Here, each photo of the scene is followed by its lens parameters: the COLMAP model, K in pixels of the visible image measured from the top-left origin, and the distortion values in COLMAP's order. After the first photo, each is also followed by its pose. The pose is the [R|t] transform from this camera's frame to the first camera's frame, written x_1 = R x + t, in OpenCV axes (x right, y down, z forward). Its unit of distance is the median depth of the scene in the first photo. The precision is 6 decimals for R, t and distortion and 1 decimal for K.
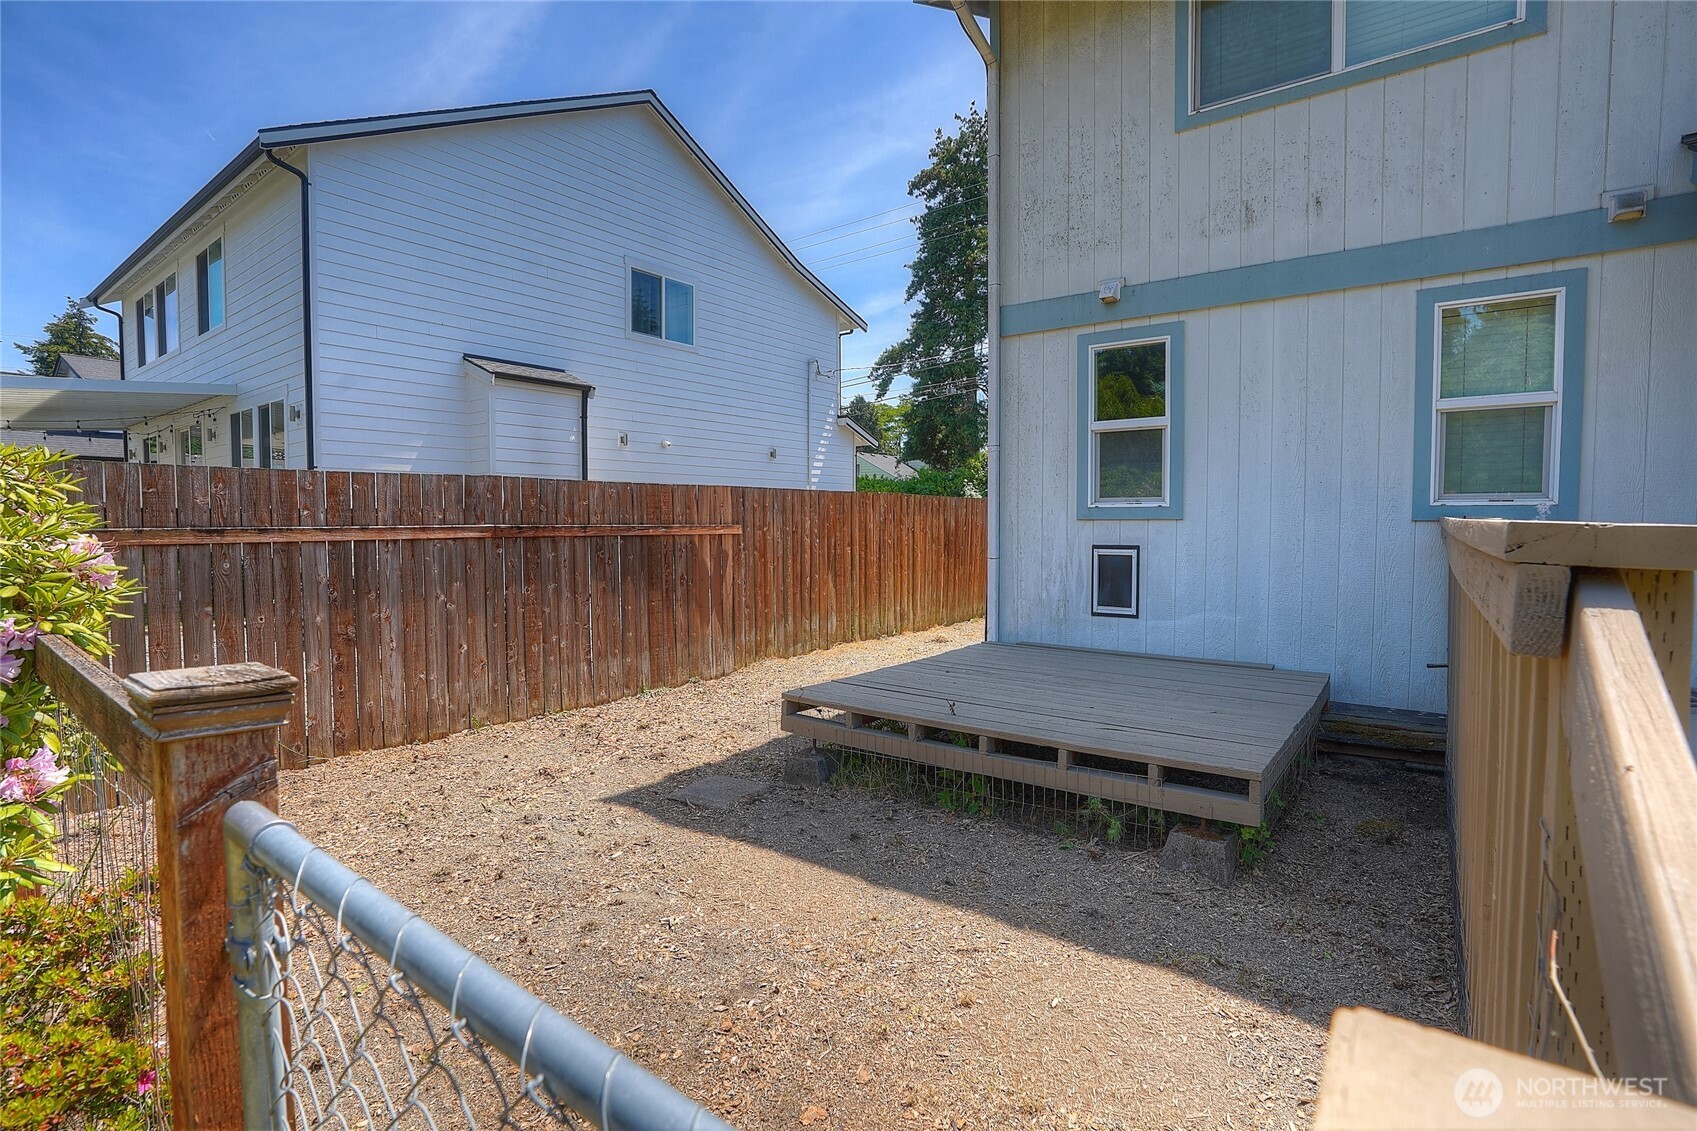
lens RADIAL K [[788.8, 0, 853.0], [0, 788.8, 560.1], [0, 0, 1]] dist [-0.070071, 0.027354]
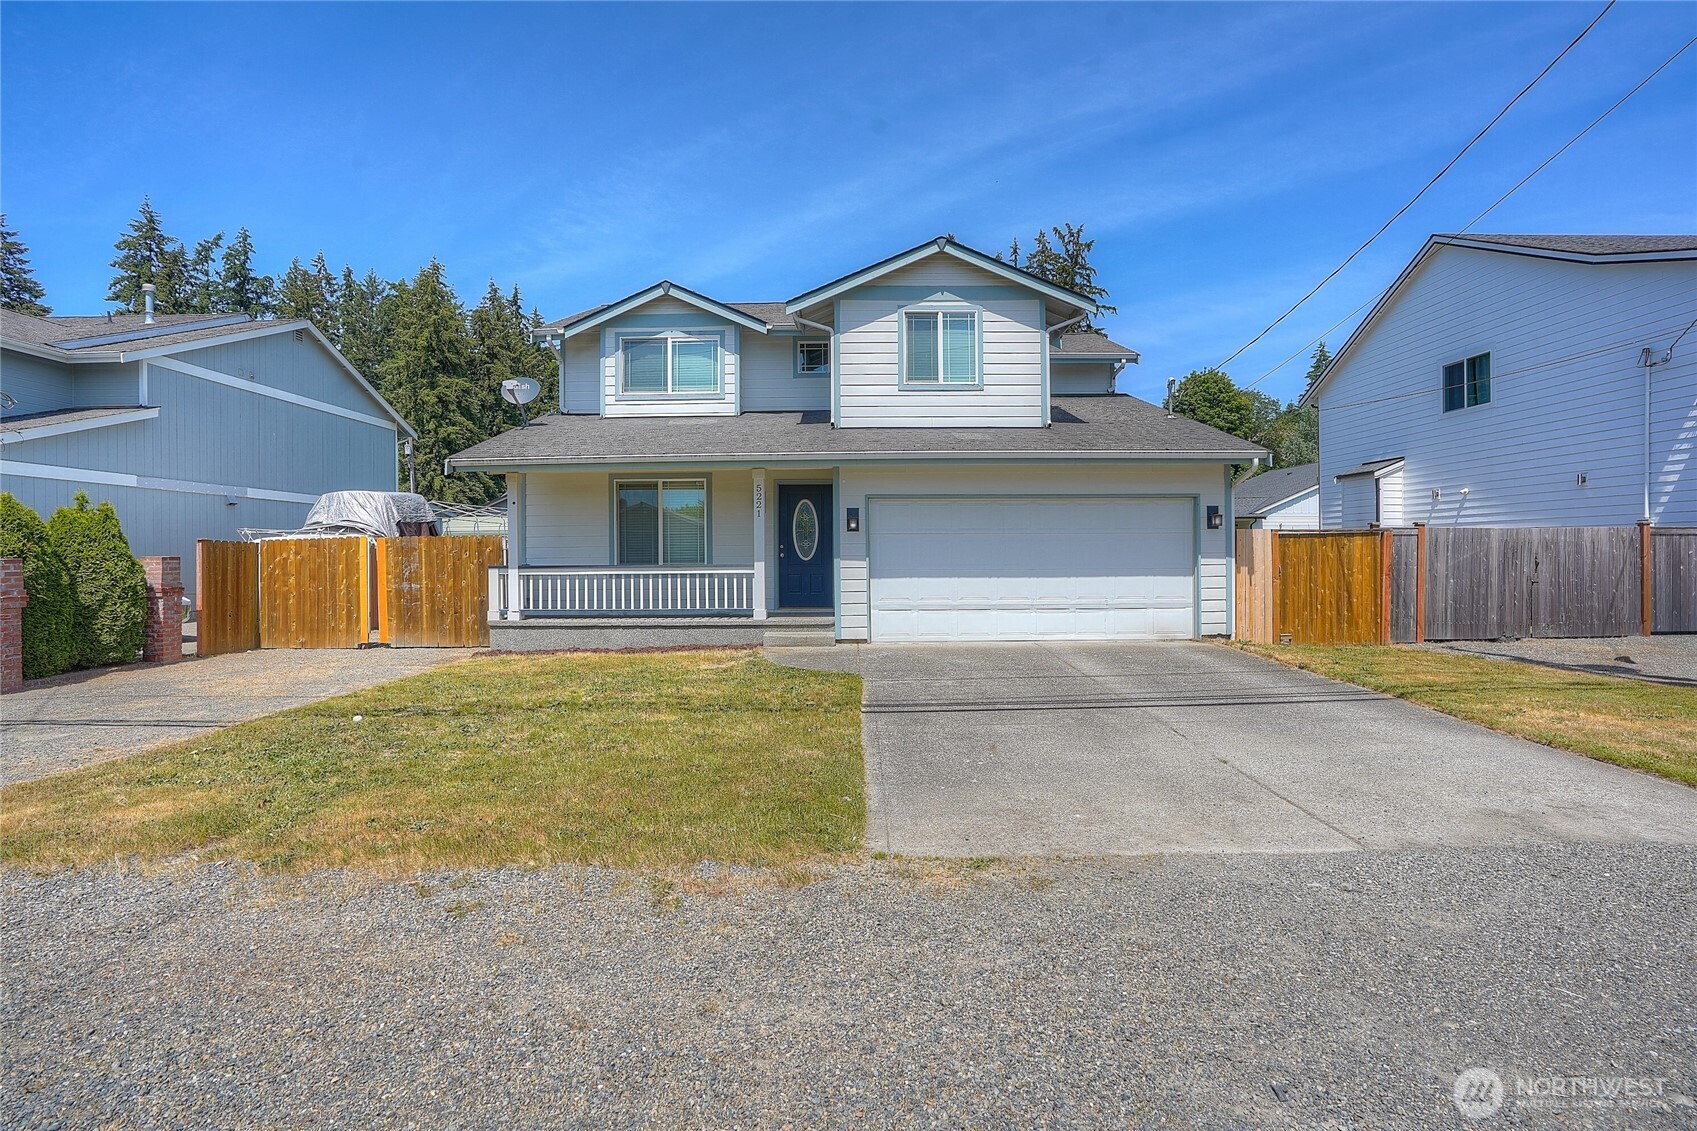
lens RADIAL K [[788.8, 0, 853.0], [0, 788.8, 560.1], [0, 0, 1]] dist [-0.070071, 0.027354]
pose [[-0.801096, 0.010270, -0.598447, 2.348159], [-0.023385, 0.998552, 0.048439, -0.137023], [0.598079, 0.052799, -0.799696, 2.564484]]
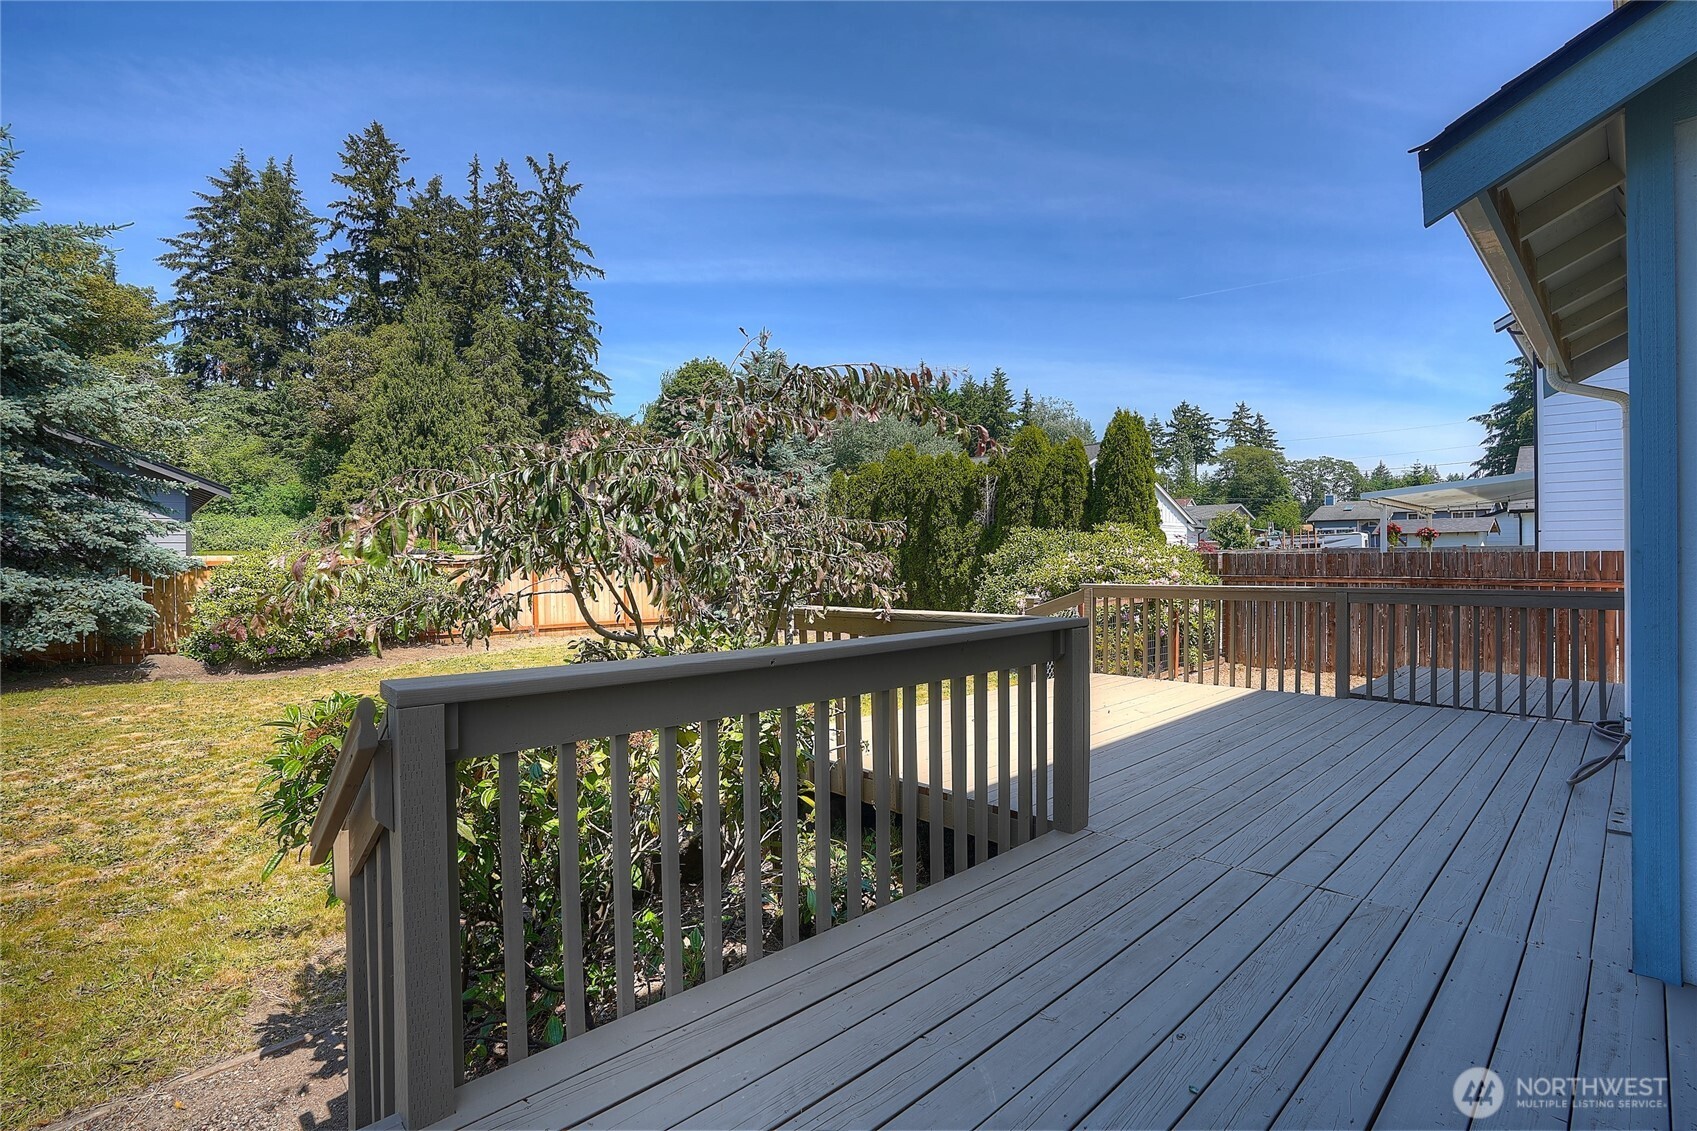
lens RADIAL K [[789.0, 0, 856.4], [0, 789.0, 558.8], [0, 0, 1]] dist [-0.069898, 0.026639]
pose [[-0.165731, 0.003336, -0.986165, 1.172279], [-0.042886, 0.999024, 0.010586, -0.035070], [0.985238, 0.044047, -0.165426, -0.047886]]
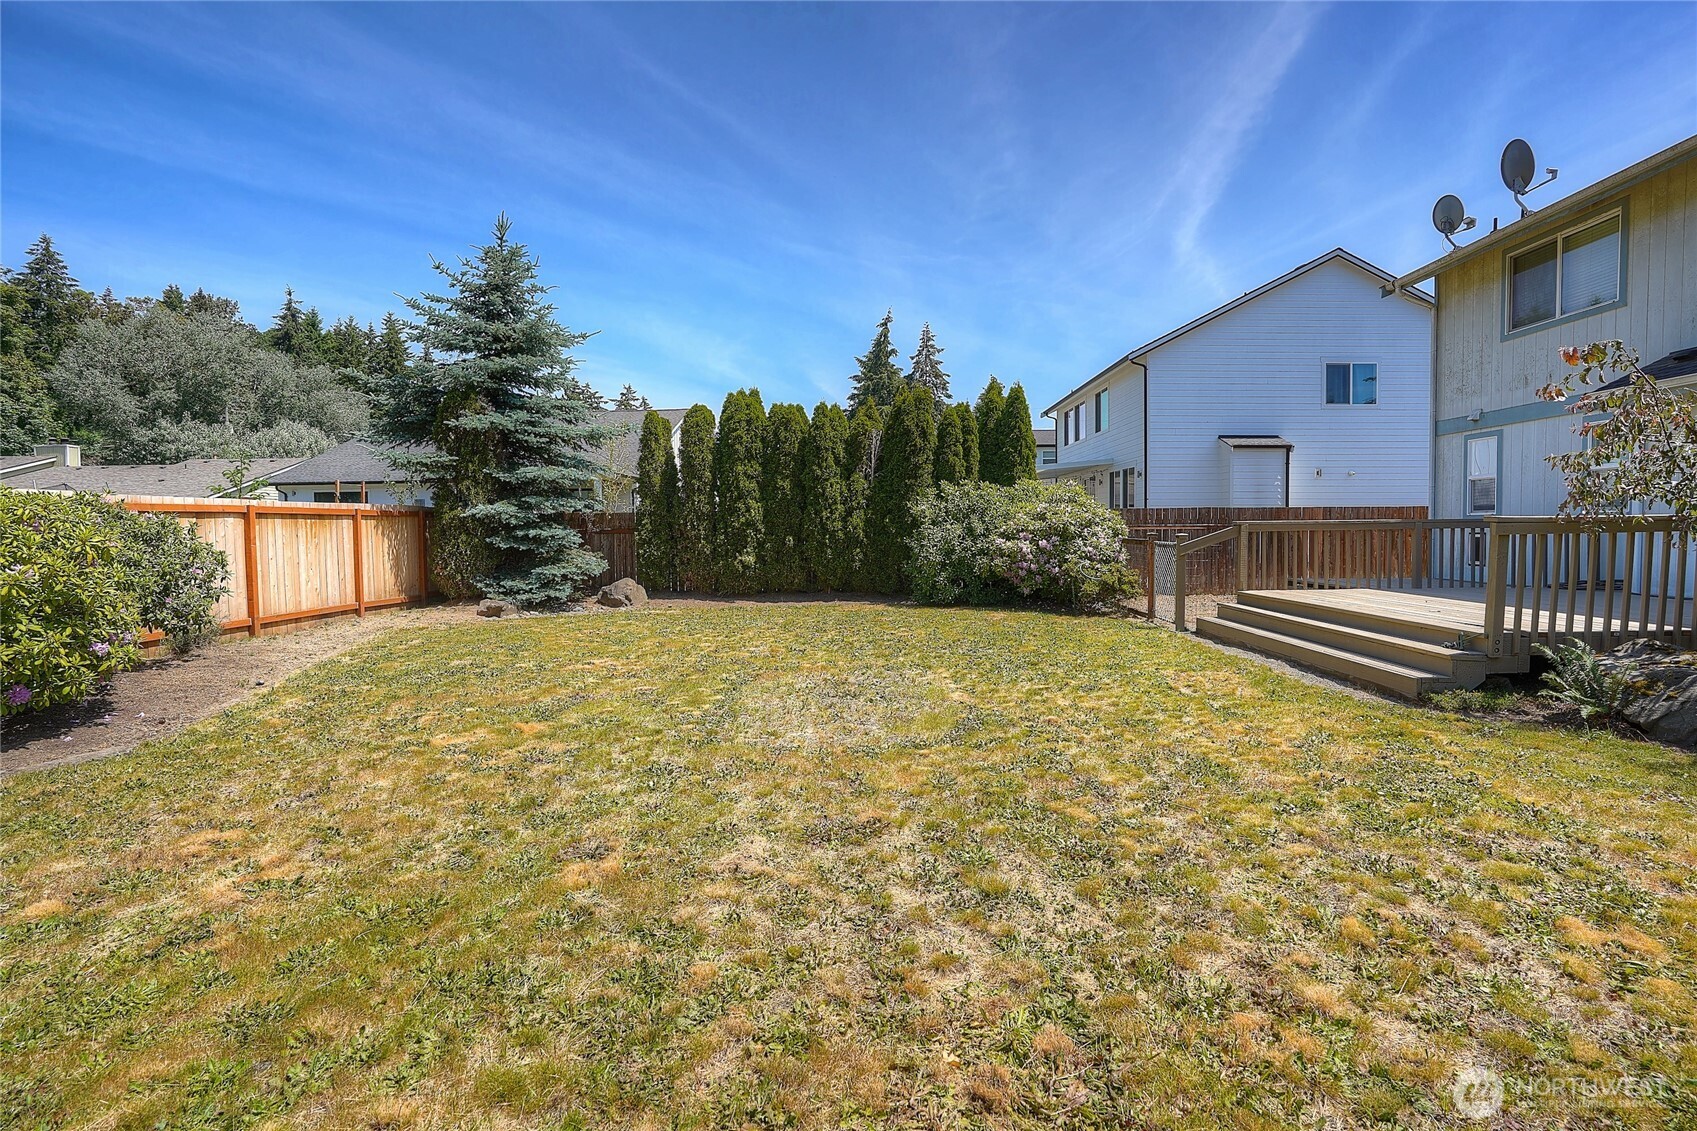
lens RADIAL K [[788.8, 0, 853.0], [0, 788.8, 560.1], [0, 0, 1]] dist [-0.070071, 0.027354]
pose [[0.578401, 0.028581, -0.815252, 0.781176], [-0.033149, 0.999384, 0.011518, 0.067524], [0.815079, 0.020363, 0.578992, -1.201695]]
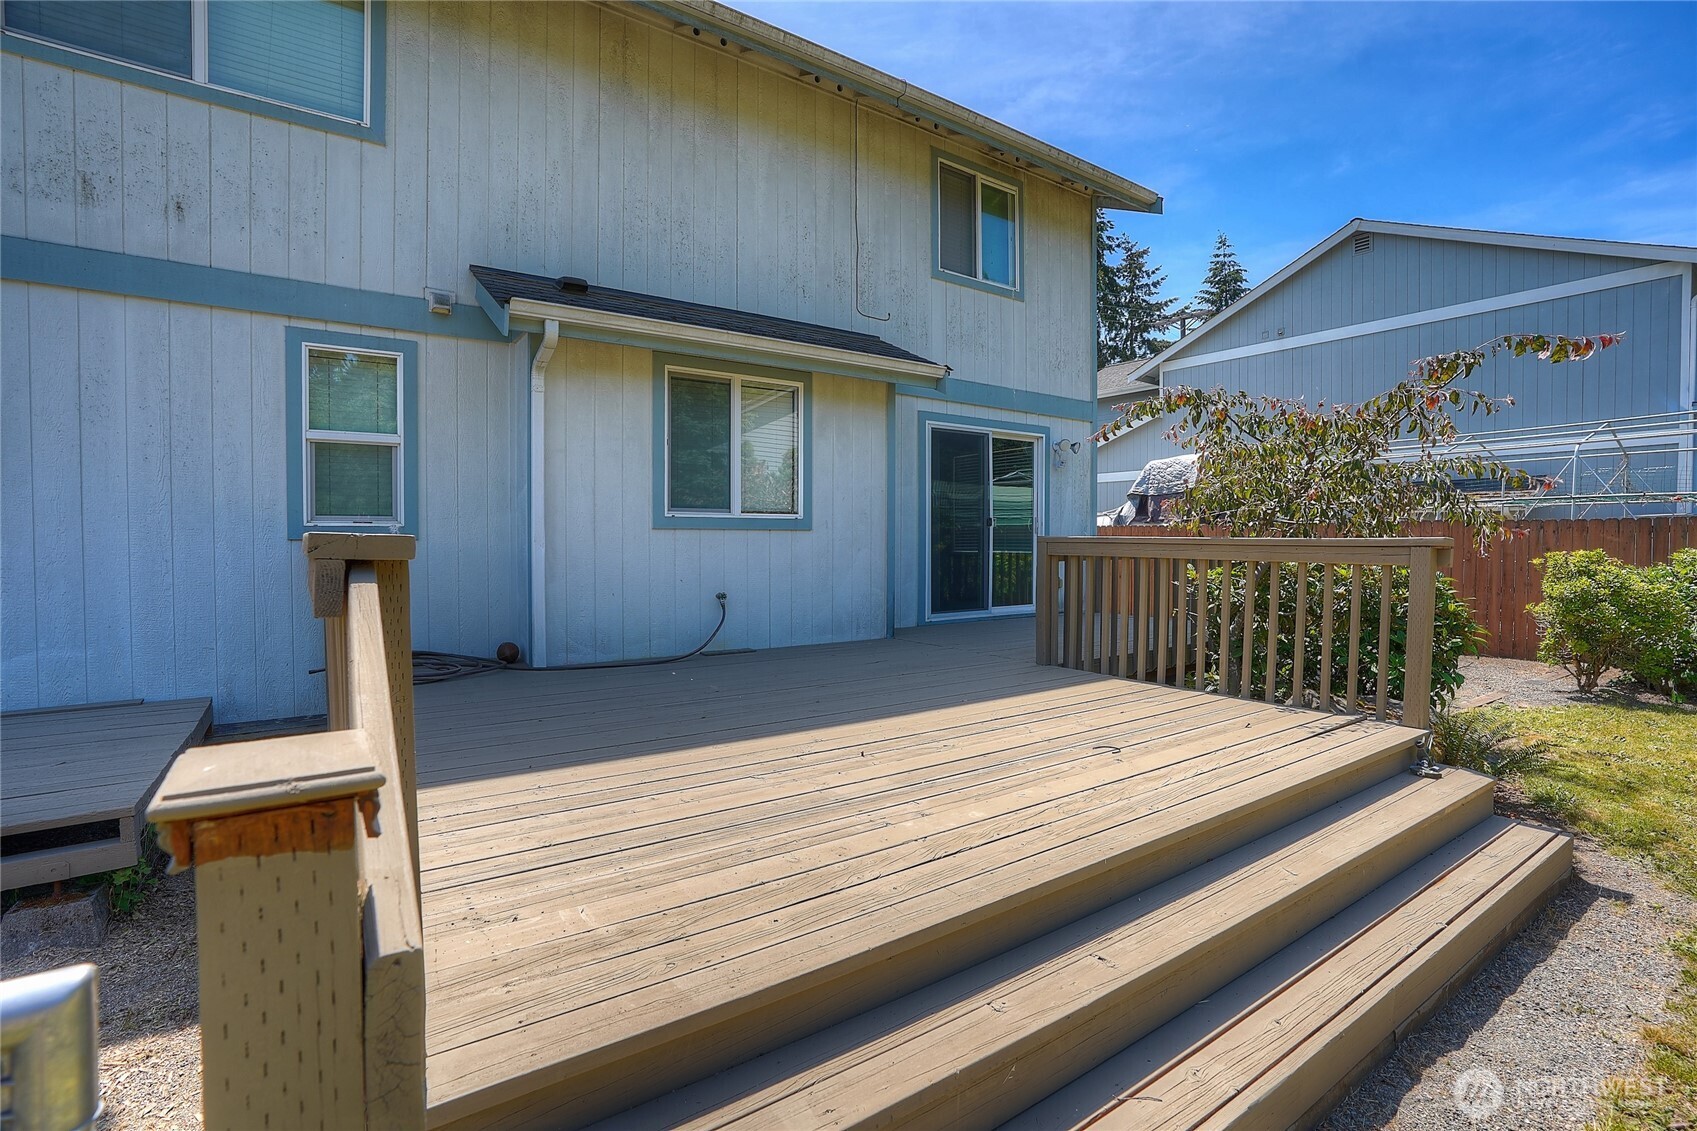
lens RADIAL K [[788.8, 0, 853.0], [0, 788.8, 560.1], [0, 0, 1]] dist [-0.070071, 0.027354]
pose [[0.310039, -0.022691, 0.950453, -0.024795], [0.049300, 0.998754, 0.007762, 0.004429], [-0.949445, 0.044451, 0.310771, -0.048366]]
